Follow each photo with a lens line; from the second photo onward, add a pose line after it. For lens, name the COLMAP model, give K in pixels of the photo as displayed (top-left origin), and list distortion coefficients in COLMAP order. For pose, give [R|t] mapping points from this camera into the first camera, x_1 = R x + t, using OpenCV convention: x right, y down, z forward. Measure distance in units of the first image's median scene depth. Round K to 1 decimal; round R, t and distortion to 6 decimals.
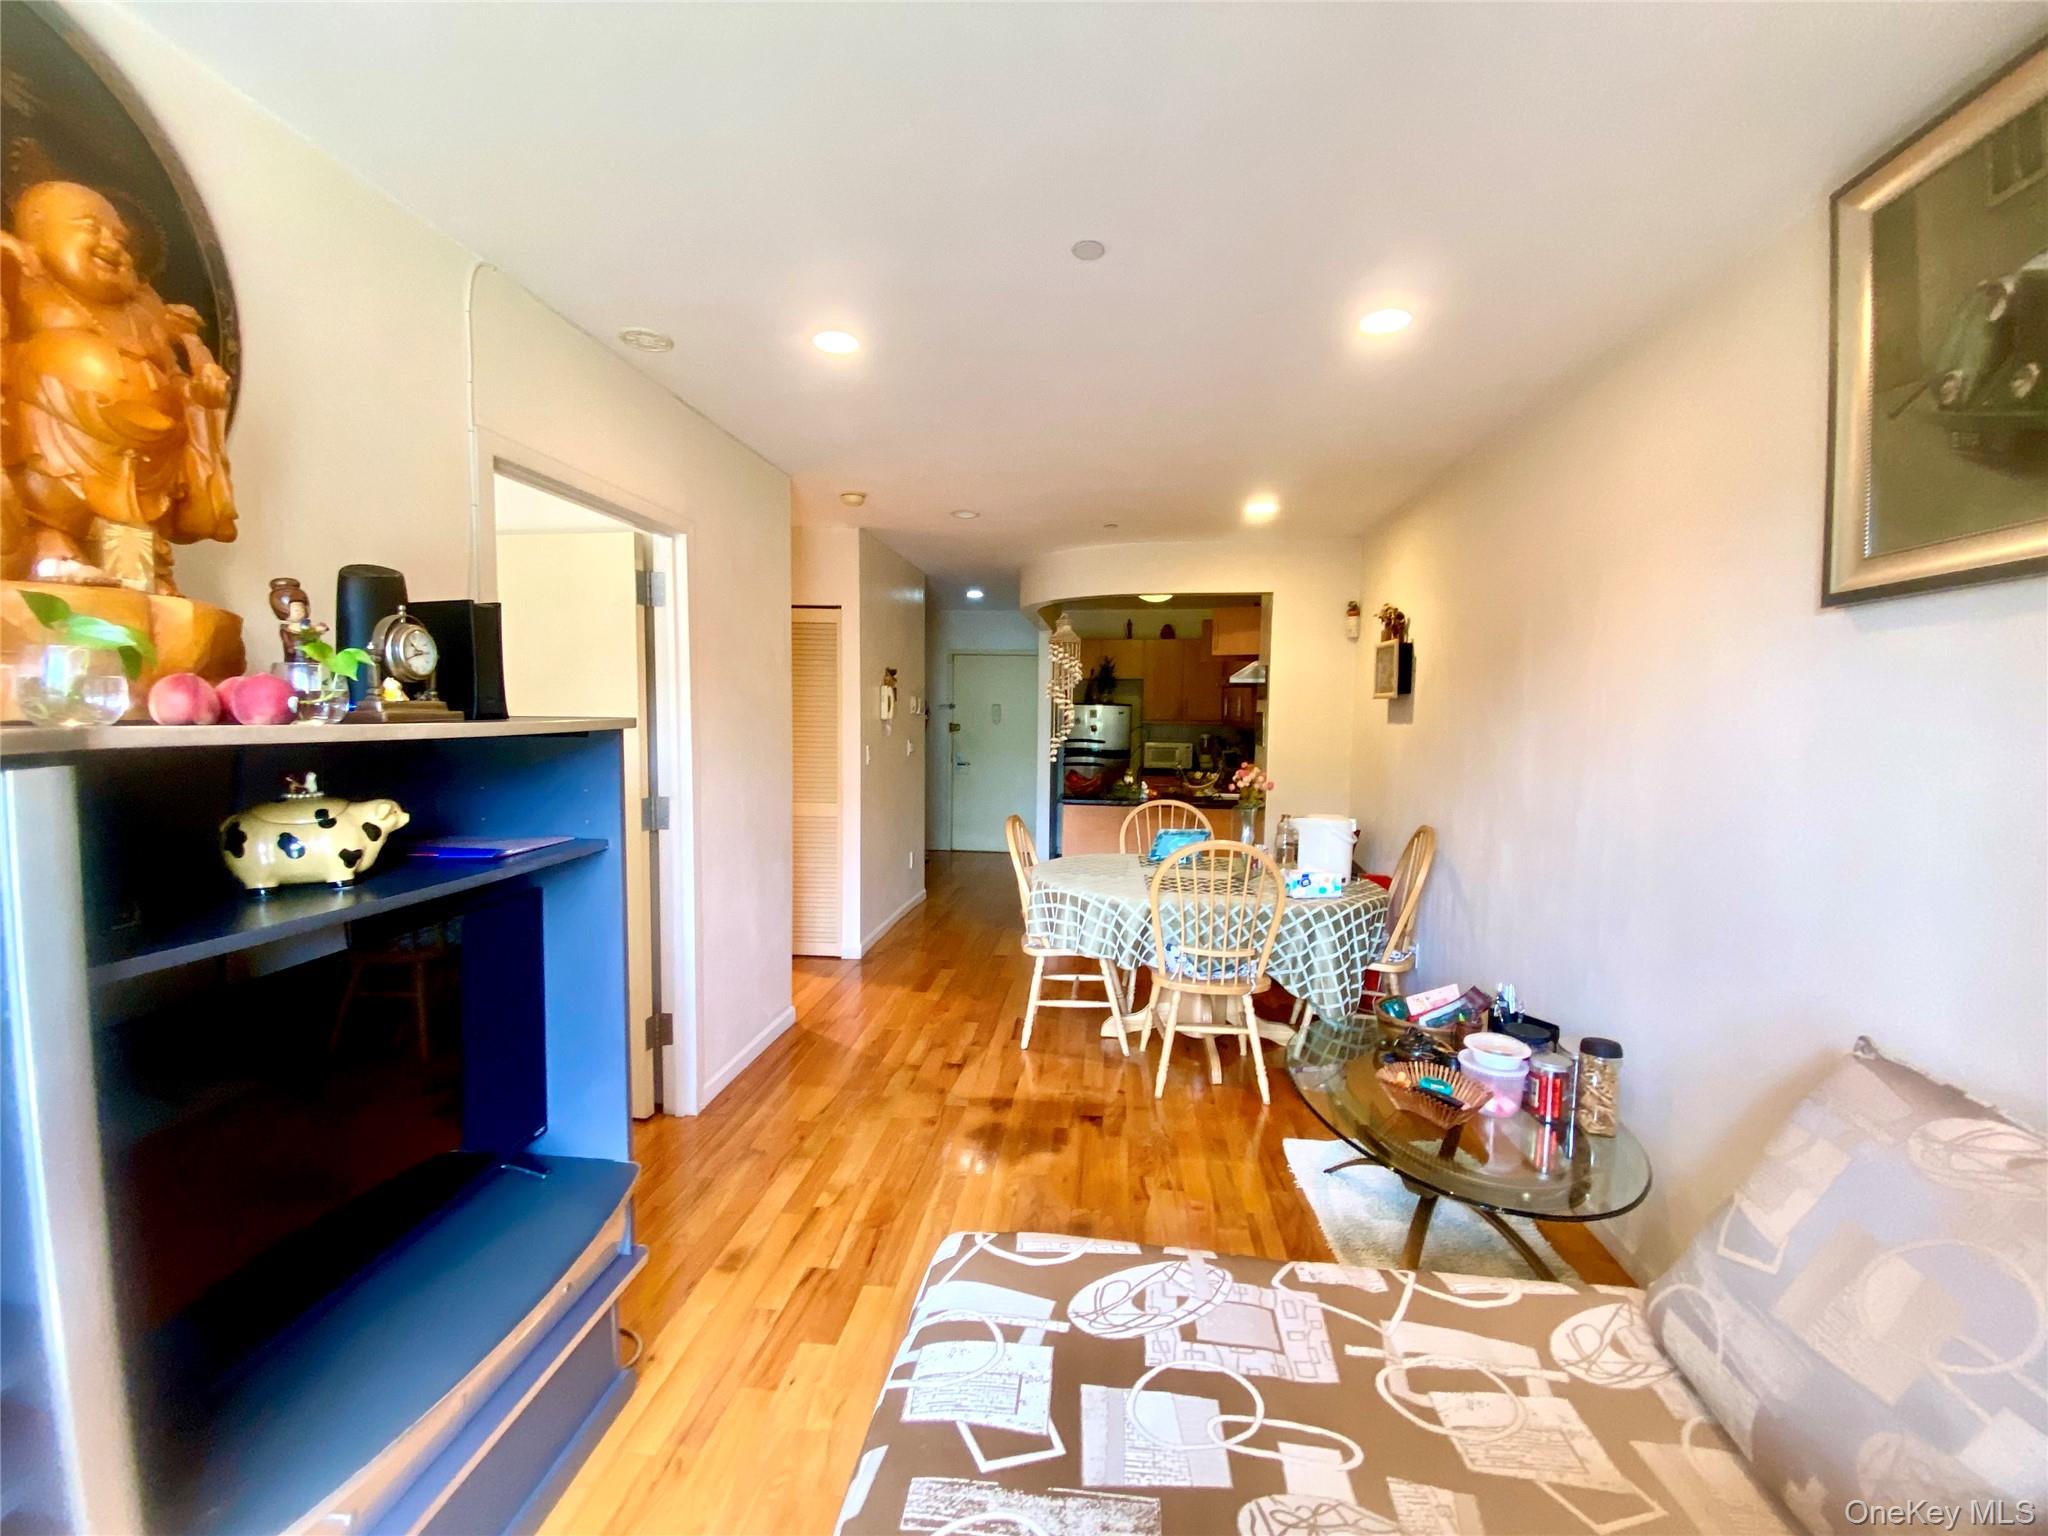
lens RADIAL K [[827.5, 0, 1024.6], [0, 827.5, 763.9], [0, 0, 1]] dist [0.029893, -0.027738]
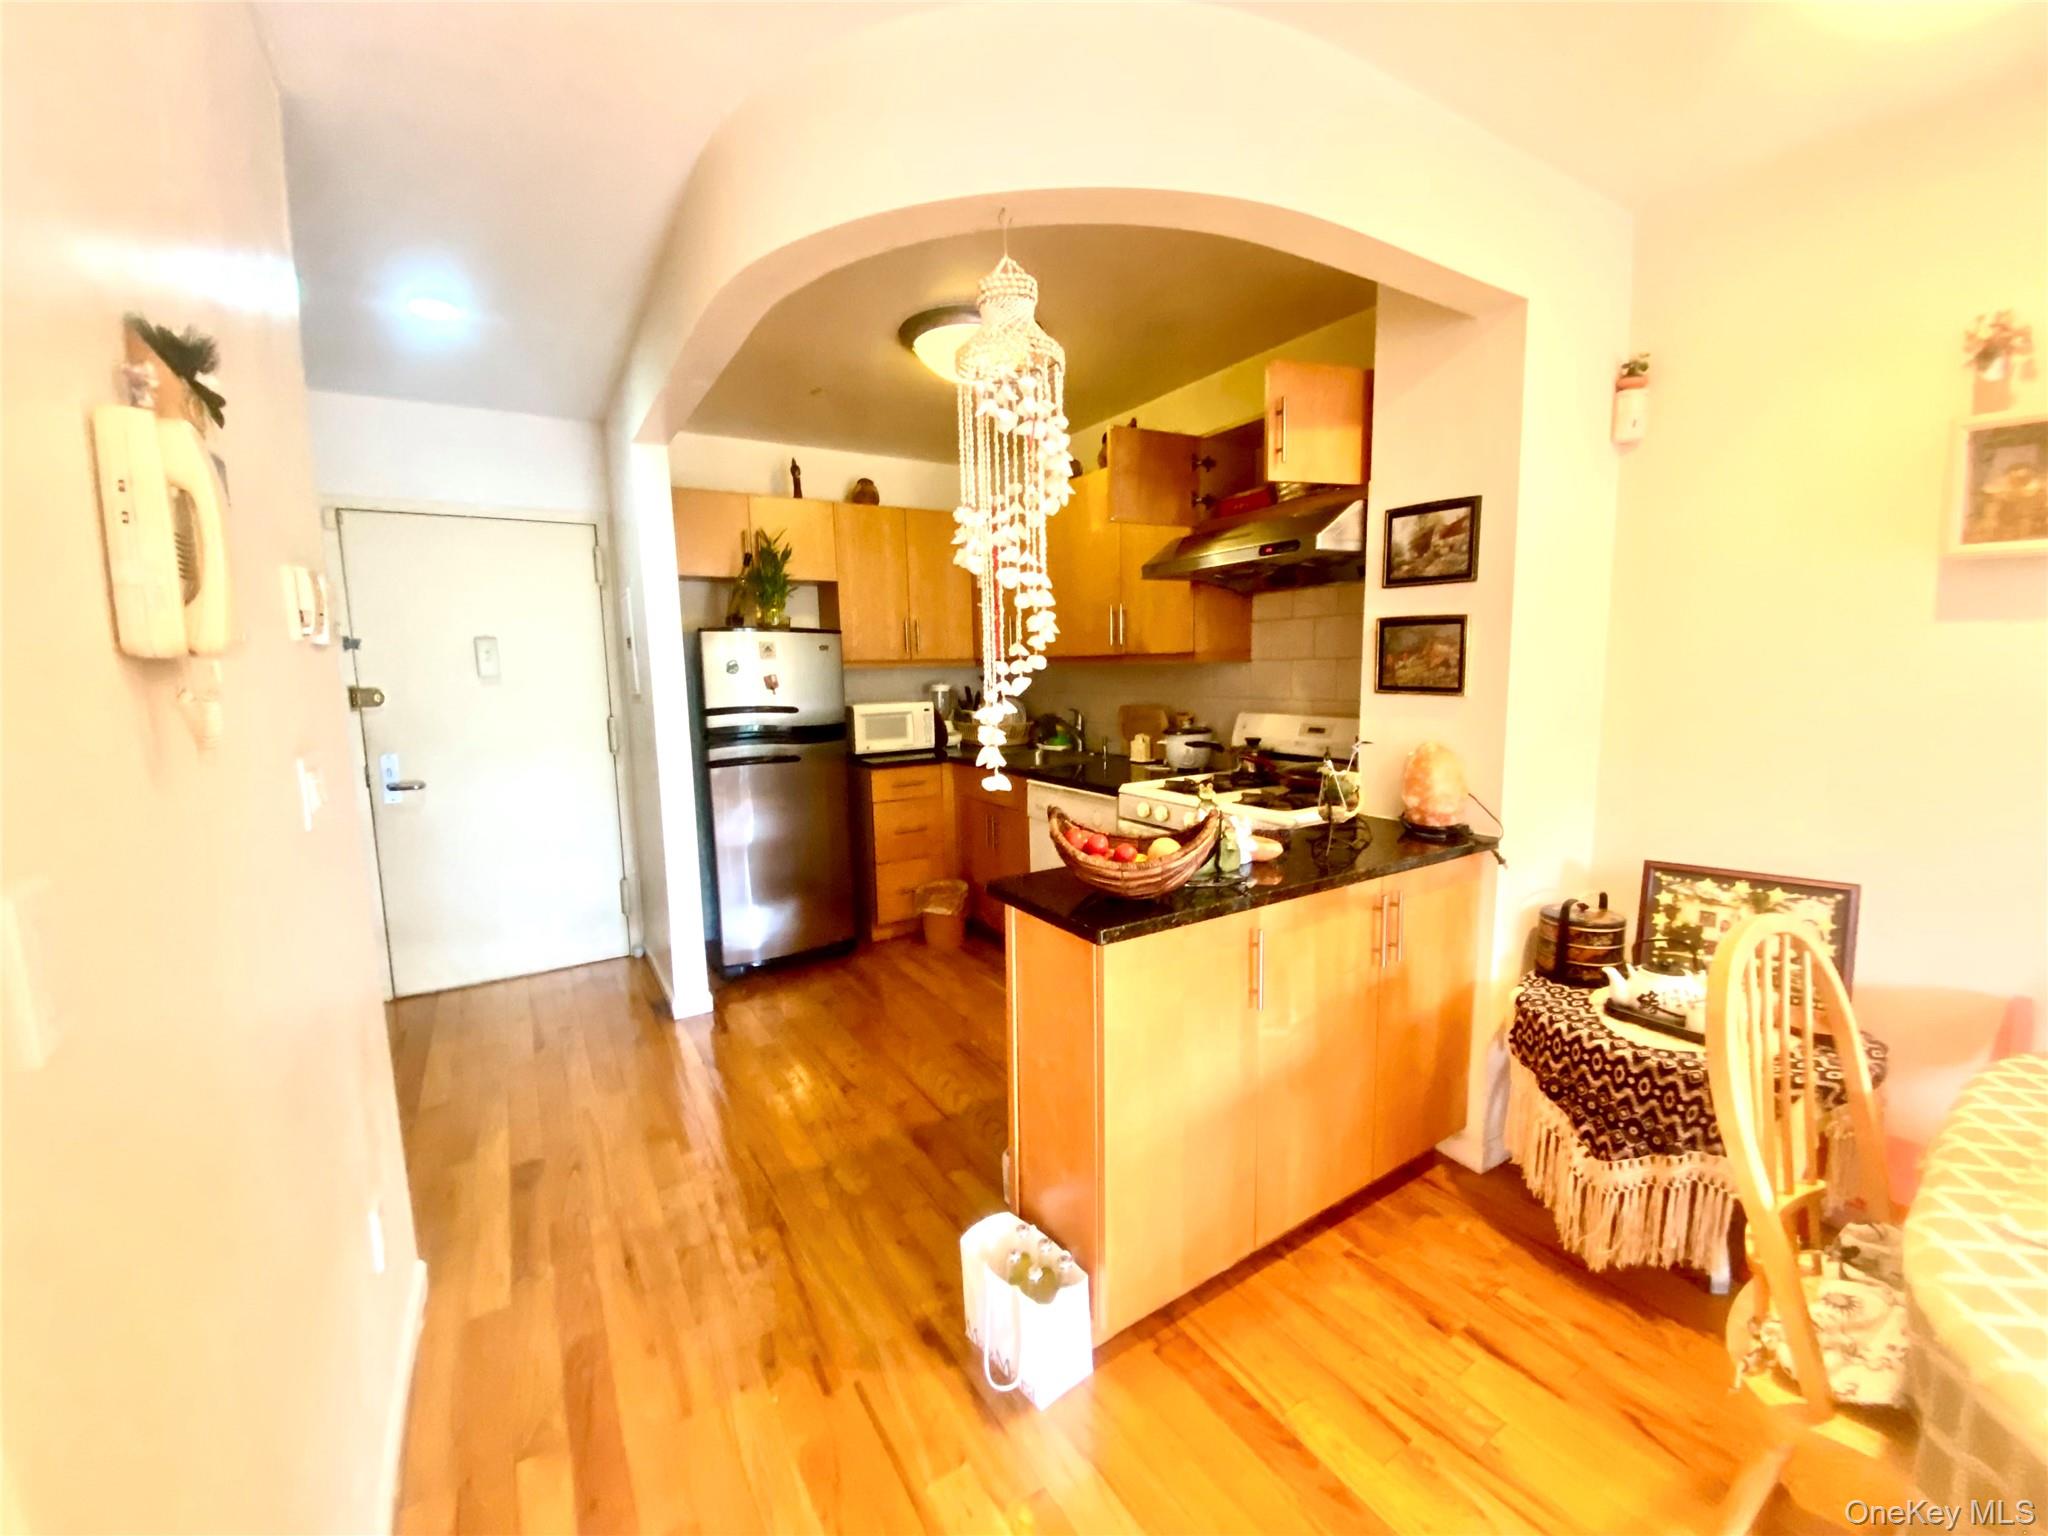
lens RADIAL K [[827.5, 0, 1024.6], [0, 827.5, 763.9], [0, 0, 1]] dist [0.029893, -0.027738]
pose [[0.772911, -0.105509, 0.625681, -0.097107], [0.070883, 0.994263, 0.080101, -0.023800], [-0.630543, -0.017561, 0.775956, 0.532435]]
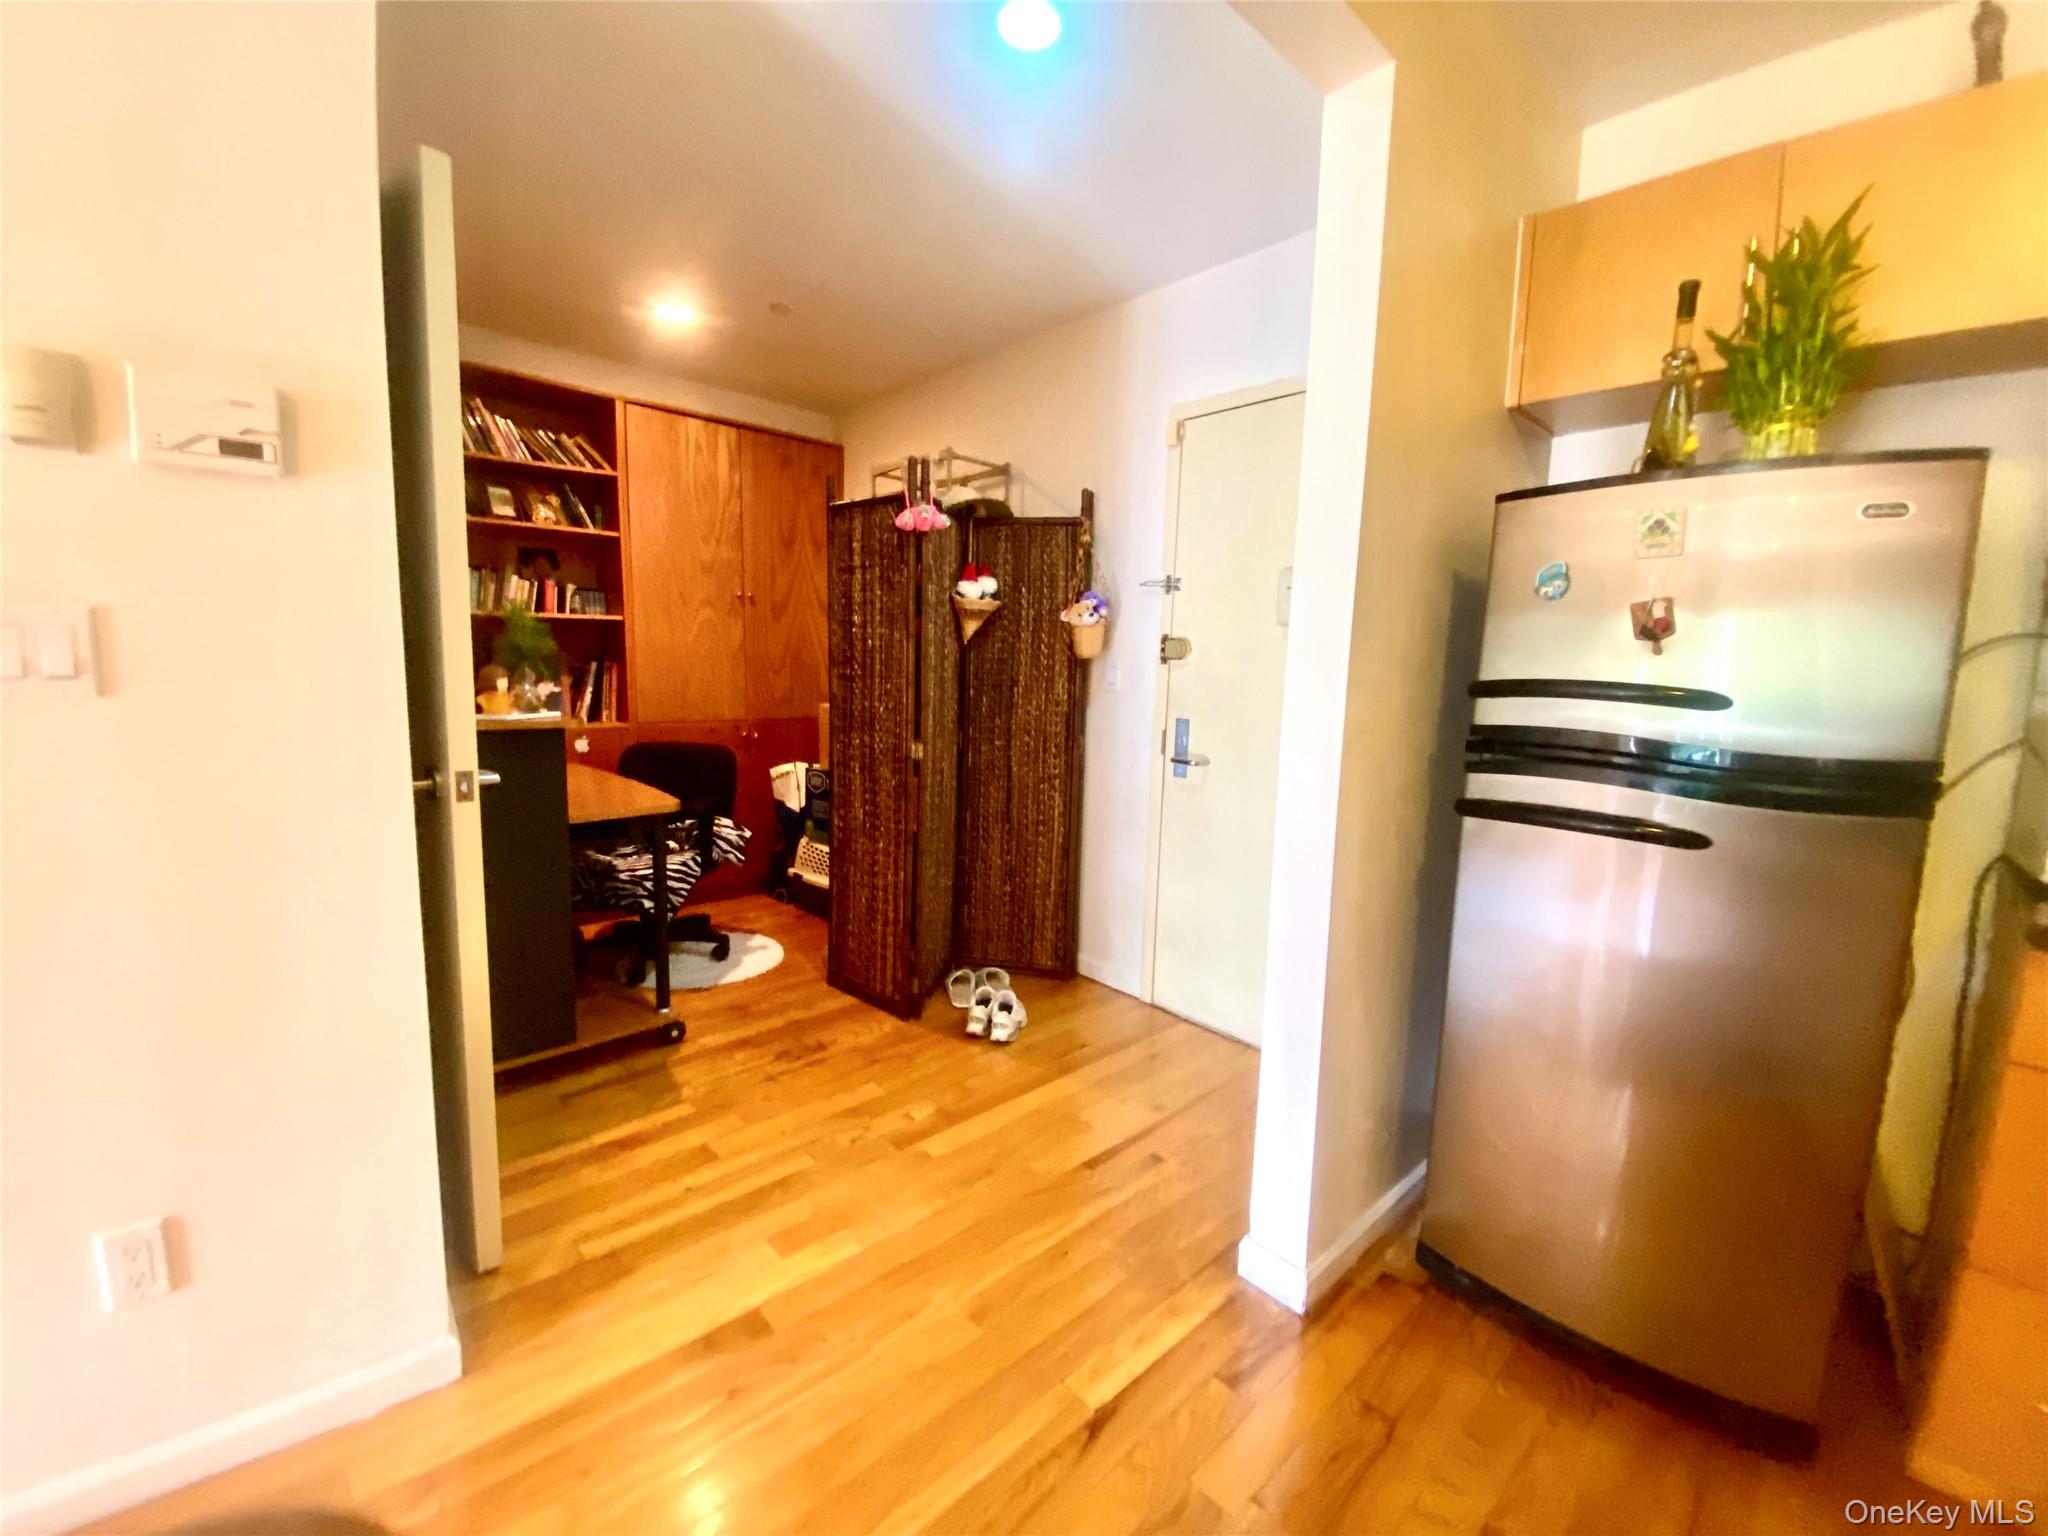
lens RADIAL K [[835.5, 0, 1030.2], [0, 835.5, 760.4], [0, 0, 1]] dist [0.058400, -0.036169]
pose [[0.768758, 0.085978, -0.633734, 0.096354], [-0.064752, 0.996294, 0.056617, -0.015505], [0.636253, -0.002490, 0.771477, 0.758511]]
